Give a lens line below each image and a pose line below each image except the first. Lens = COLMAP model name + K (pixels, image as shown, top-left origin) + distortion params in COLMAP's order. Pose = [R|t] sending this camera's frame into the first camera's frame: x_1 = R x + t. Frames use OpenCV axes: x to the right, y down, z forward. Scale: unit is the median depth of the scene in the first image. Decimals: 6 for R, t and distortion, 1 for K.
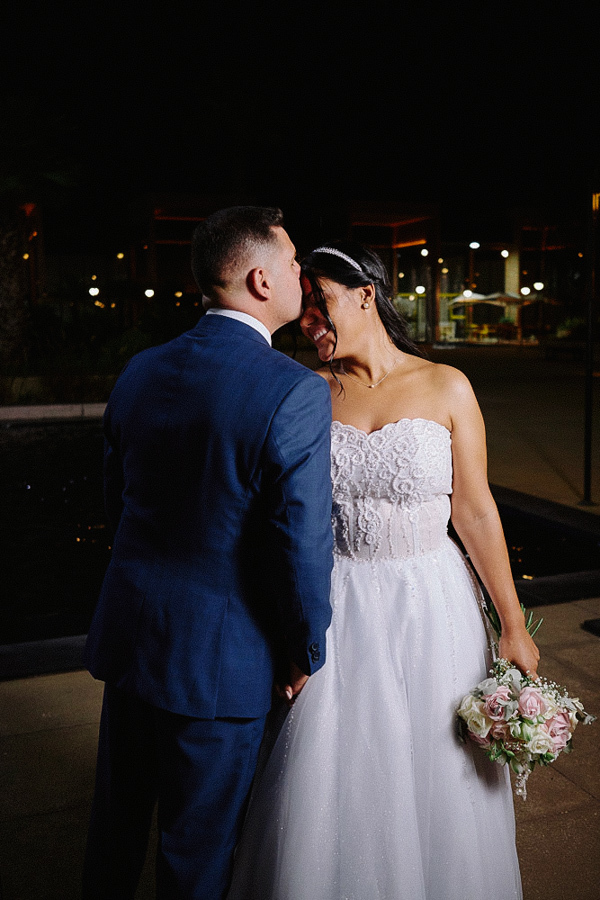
lens RADIAL K [[938.4, 0, 300.1], [0, 938.4, 451.4], [0, 0, 1]] dist [-0.018705, 0.000000]
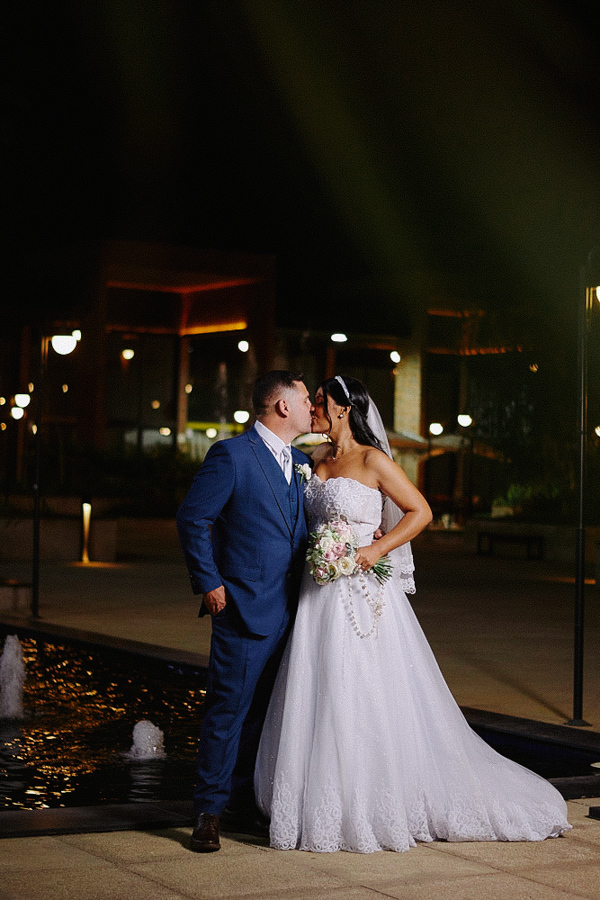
lens RADIAL K [[2118.0, 0, 300.0], [0, 2118.0, 450.0], [0, 0, 1]] dist [-0.111958, 0.000000]
pose [[0.984894, 0.042115, 0.167959, -0.029353], [-0.015922, 0.987888, -0.154347, 0.023098], [-0.172425, 0.149341, 0.973636, -0.129157]]
